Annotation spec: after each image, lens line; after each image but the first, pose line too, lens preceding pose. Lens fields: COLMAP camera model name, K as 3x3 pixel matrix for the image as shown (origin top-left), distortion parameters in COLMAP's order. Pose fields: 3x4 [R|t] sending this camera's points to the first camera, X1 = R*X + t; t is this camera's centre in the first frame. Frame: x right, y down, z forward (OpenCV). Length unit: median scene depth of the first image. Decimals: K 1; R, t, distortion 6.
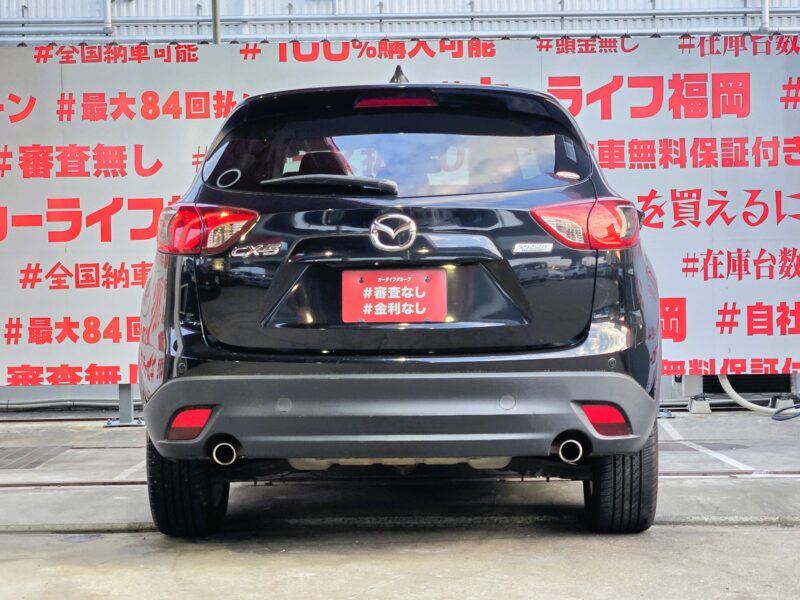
lens RADIAL K [[1715.5, 0, 400.0], [0, 1715.5, 300.0], [0, 0, 1]] dist [-0.204853, 2.377076]
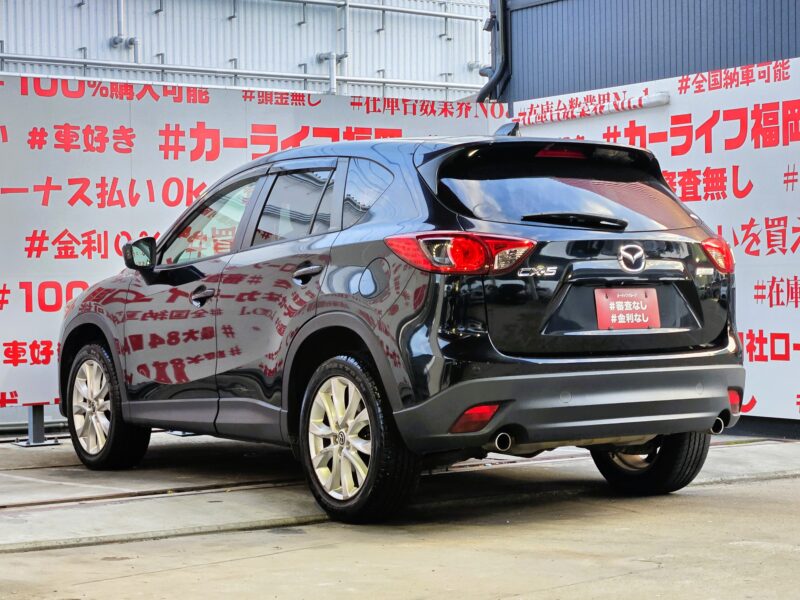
lens RADIAL K [[1710.4, 0, 358.8], [0, 1710.4, 302.2], [0, 0, 1]] dist [0.185072, 0.302451]
pose [[0.840218, -0.005801, 0.542218, -0.464913], [0.016893, 0.999737, -0.015482, 0.004964], [-0.541985, 0.022168, 0.840096, 0.017722]]
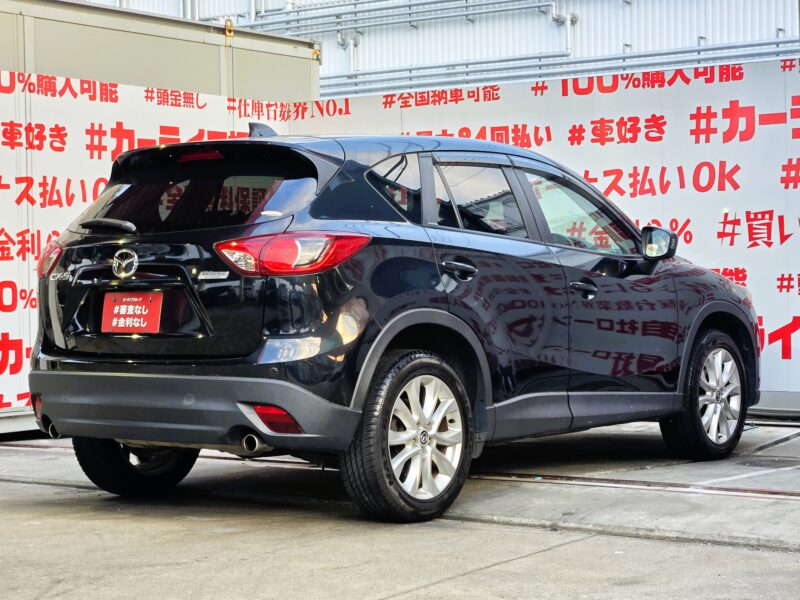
lens RADIAL K [[1715.5, 0, 400.0], [0, 1715.5, 300.0], [0, 0, 1]] dist [-0.204853, 2.377076]
pose [[0.816747, 0.012137, -0.576869, 0.482821], [-0.012705, 0.999915, 0.003050, -0.009765], [0.576856, 0.004838, 0.816831, 0.037883]]
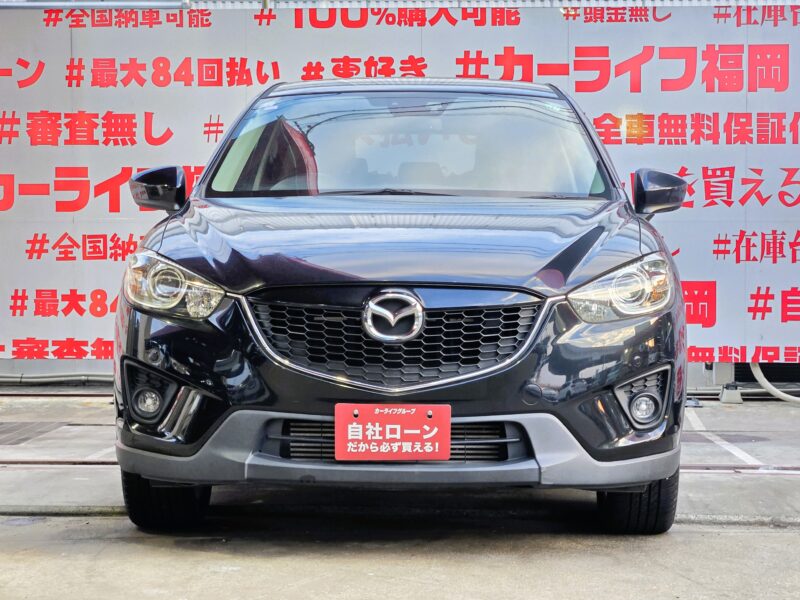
lens RADIAL K [[1715.5, 0, 400.0], [0, 1715.5, 300.0], [0, 0, 1]] dist [-0.204853, 2.377076]
pose [[0.998379, 0.018731, -0.053745, 0.042985], [-0.018134, 0.999768, 0.011587, 0.001414], [0.053949, -0.010594, 0.998487, 0.041411]]
